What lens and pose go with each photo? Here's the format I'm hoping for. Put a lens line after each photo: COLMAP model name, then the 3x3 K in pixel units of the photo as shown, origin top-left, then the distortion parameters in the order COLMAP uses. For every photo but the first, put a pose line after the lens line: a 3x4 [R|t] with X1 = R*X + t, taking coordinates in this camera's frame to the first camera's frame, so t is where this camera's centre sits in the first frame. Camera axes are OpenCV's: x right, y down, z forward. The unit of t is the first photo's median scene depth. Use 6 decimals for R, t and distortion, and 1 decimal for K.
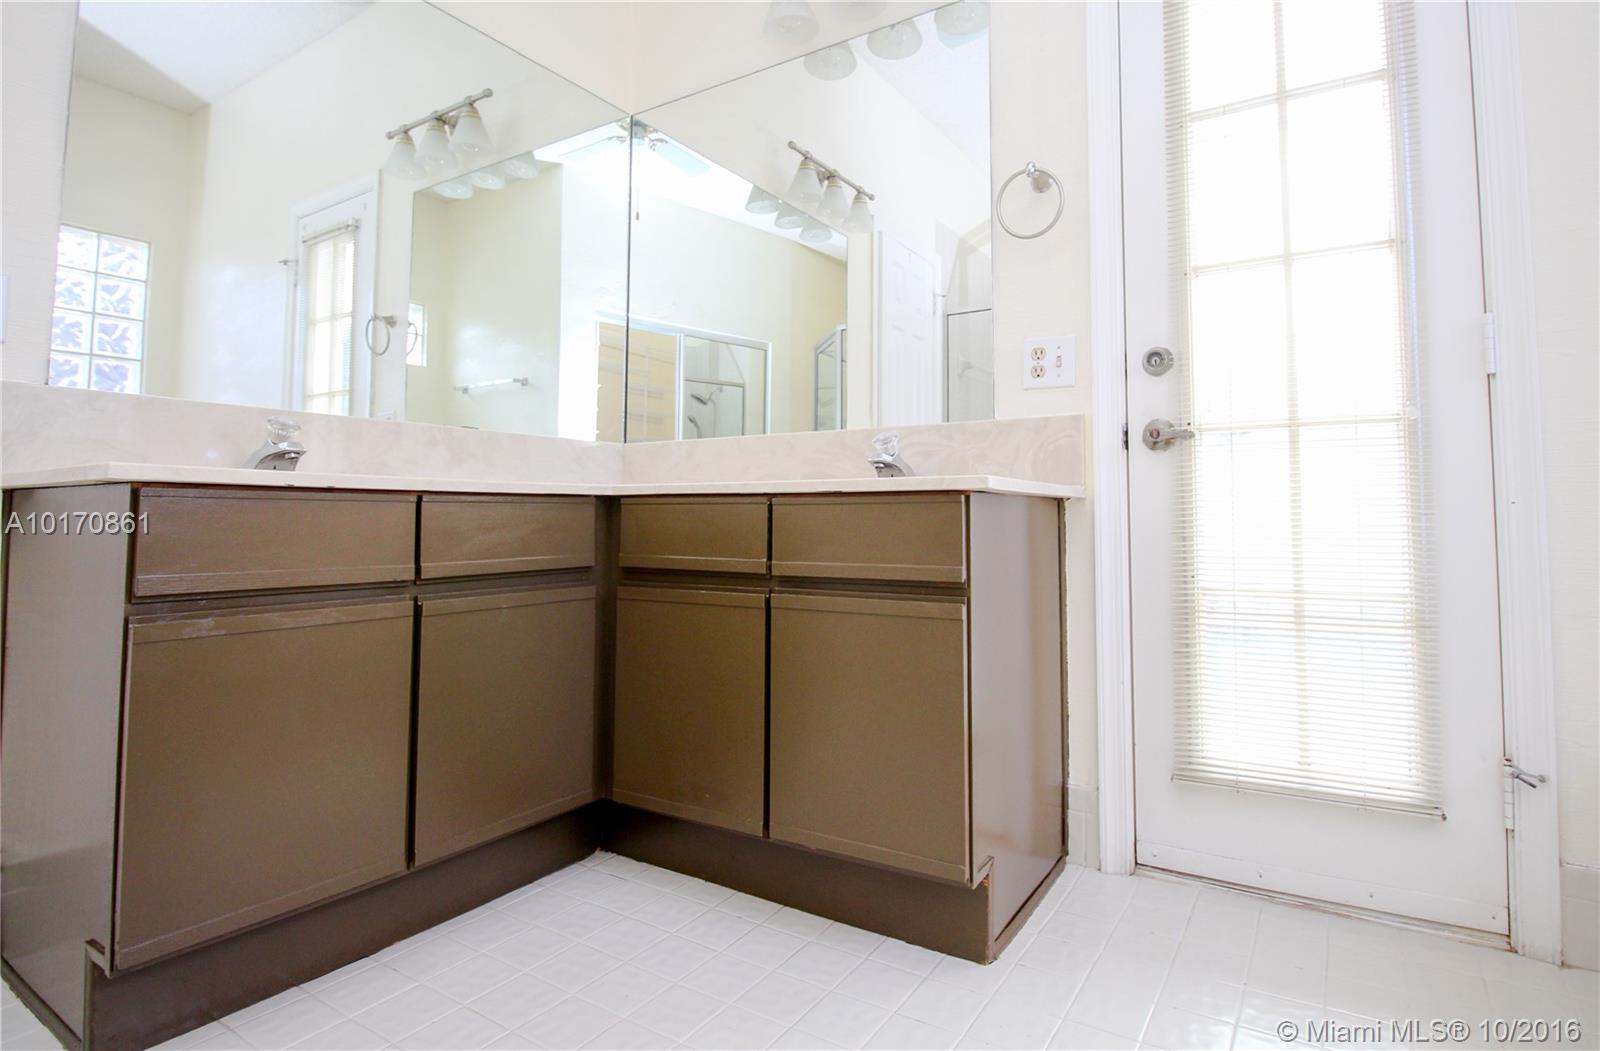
lens RADIAL K [[841.7, 0, 825.6], [0, 841.7, 464.2], [0, 0, 1]] dist [0.002285, -0.015526]
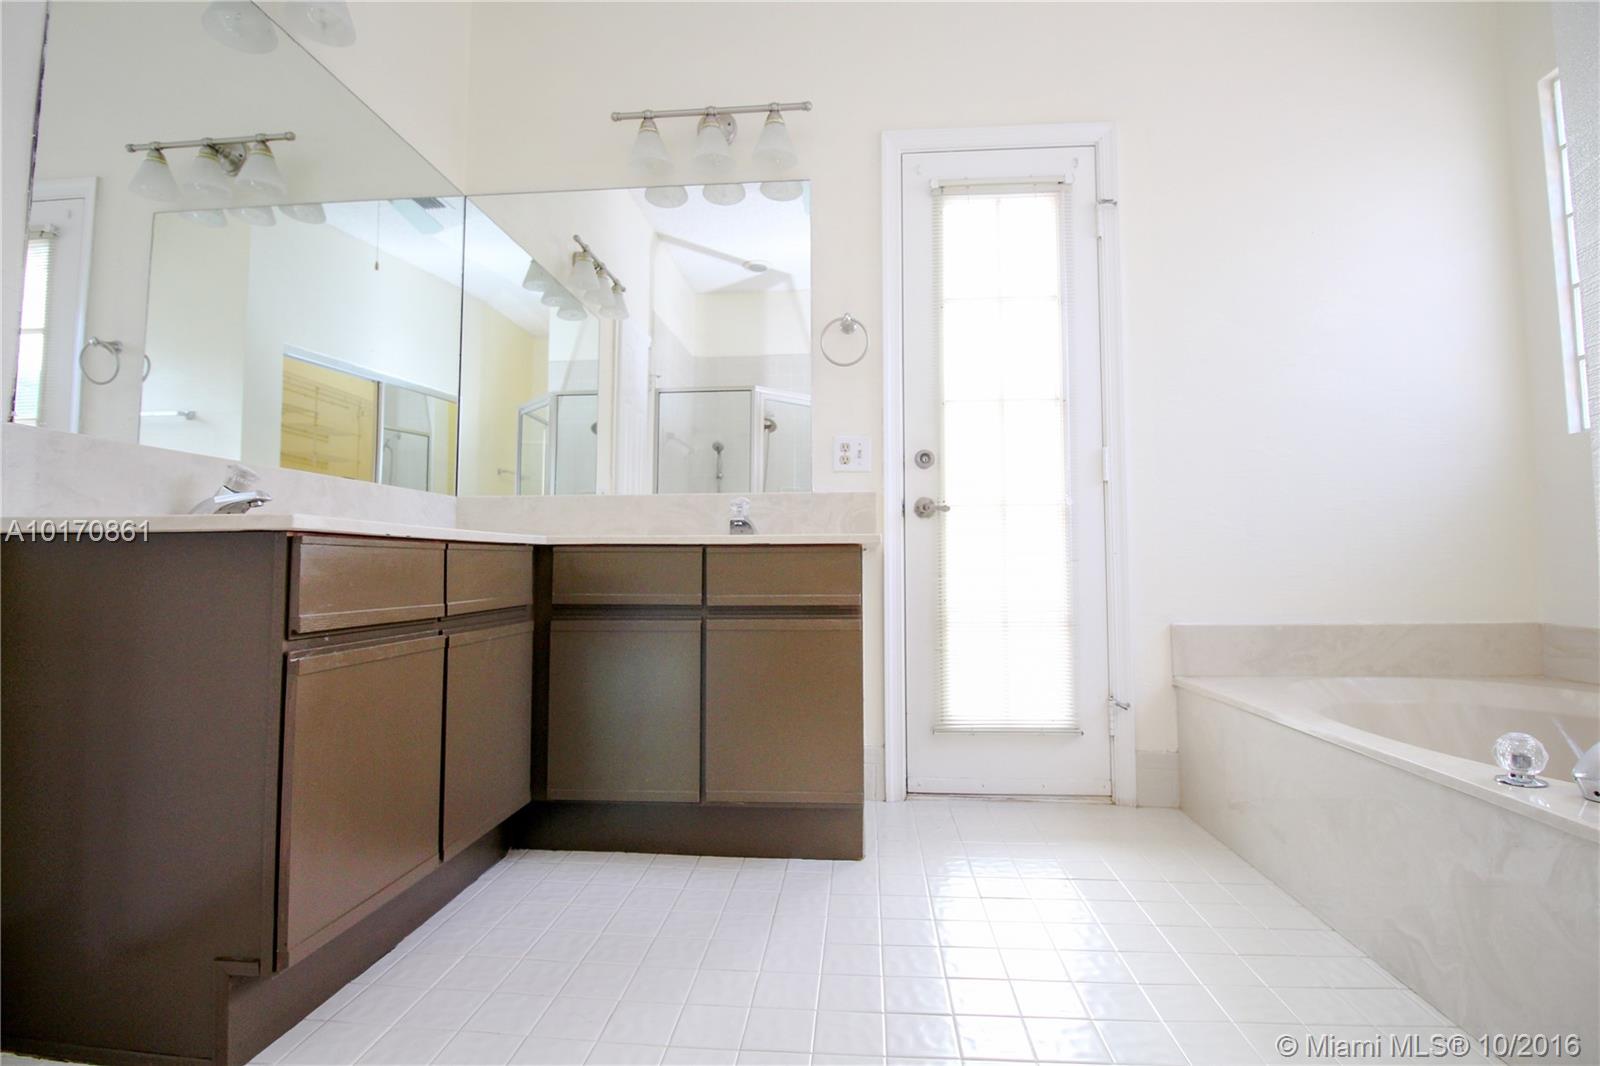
lens RADIAL K [[767.7, 0, 803.7], [0, 767.7, 509.9], [0, 0, 1]] dist [0.002009, -0.013415]
pose [[0.890936, 0.028970, 0.453204, -0.433997], [-0.026075, 0.999580, -0.012634, -0.007716], [-0.453380, -0.000561, 0.891317, -0.139404]]
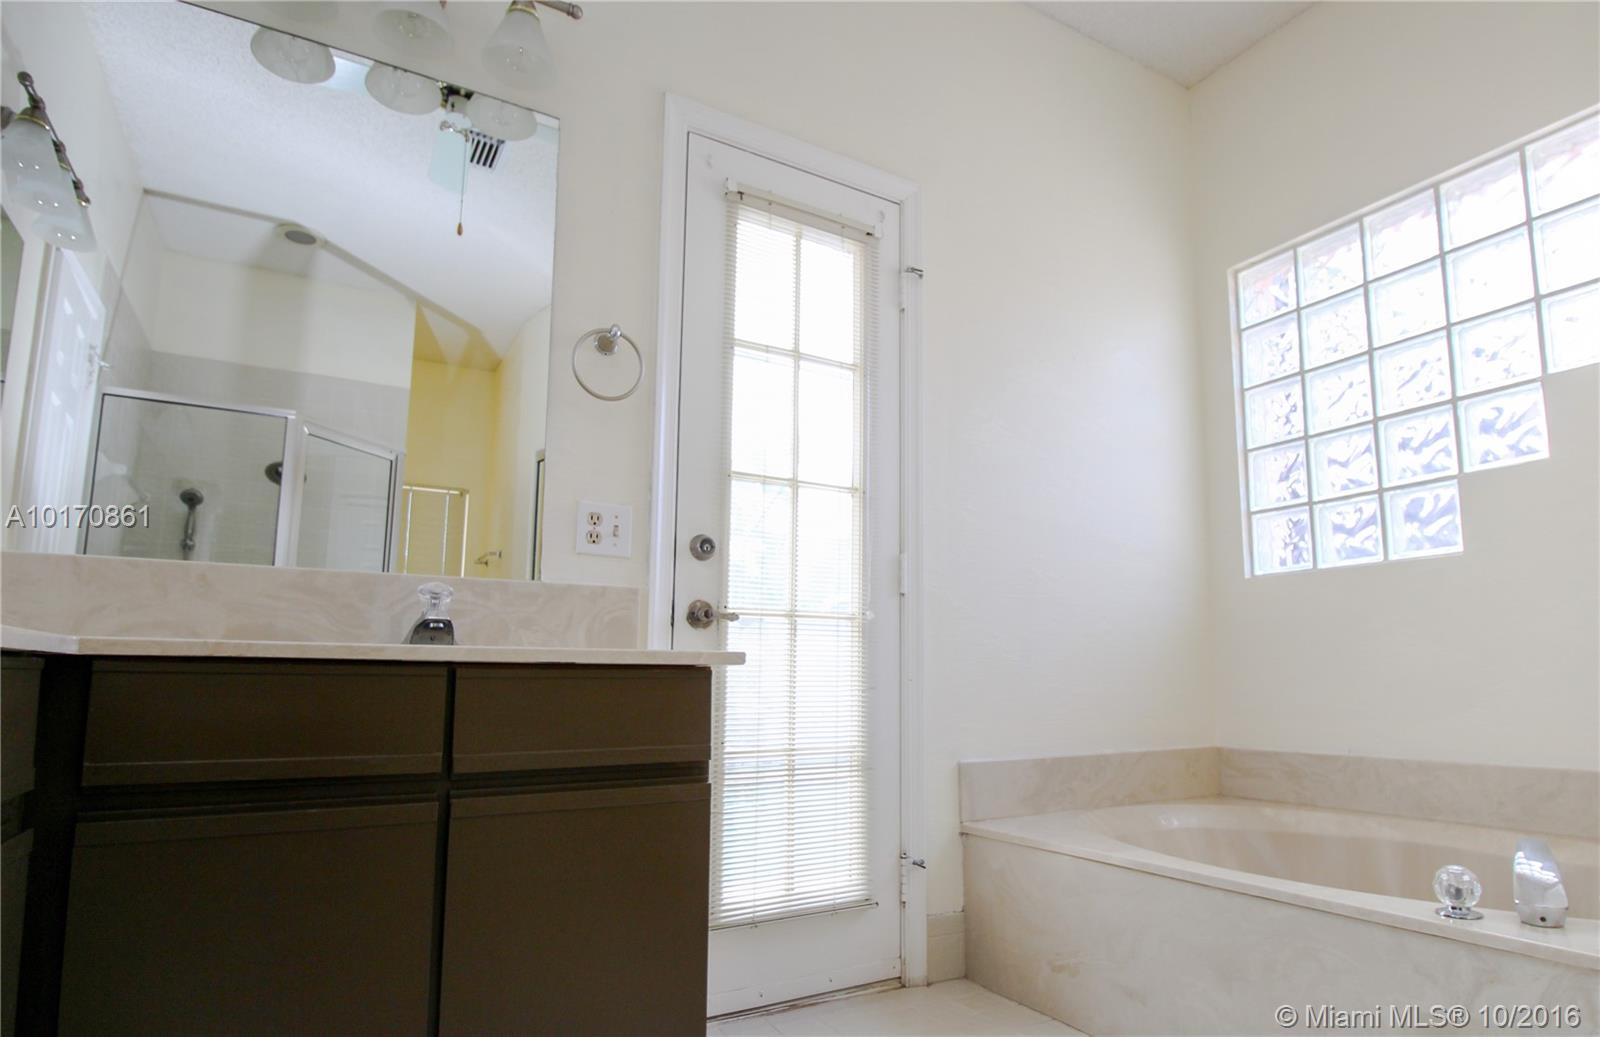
lens RADIAL K [[893.3, 0, 858.0], [0, 893.3, 570.3], [0, 0, 1]] dist [-0.004018, -0.003395]
pose [[0.447523, 0.110971, 0.887361, -0.560964], [-0.061074, 0.993747, -0.093474, 0.004509], [-0.892185, -0.012363, 0.451502, 0.296188]]
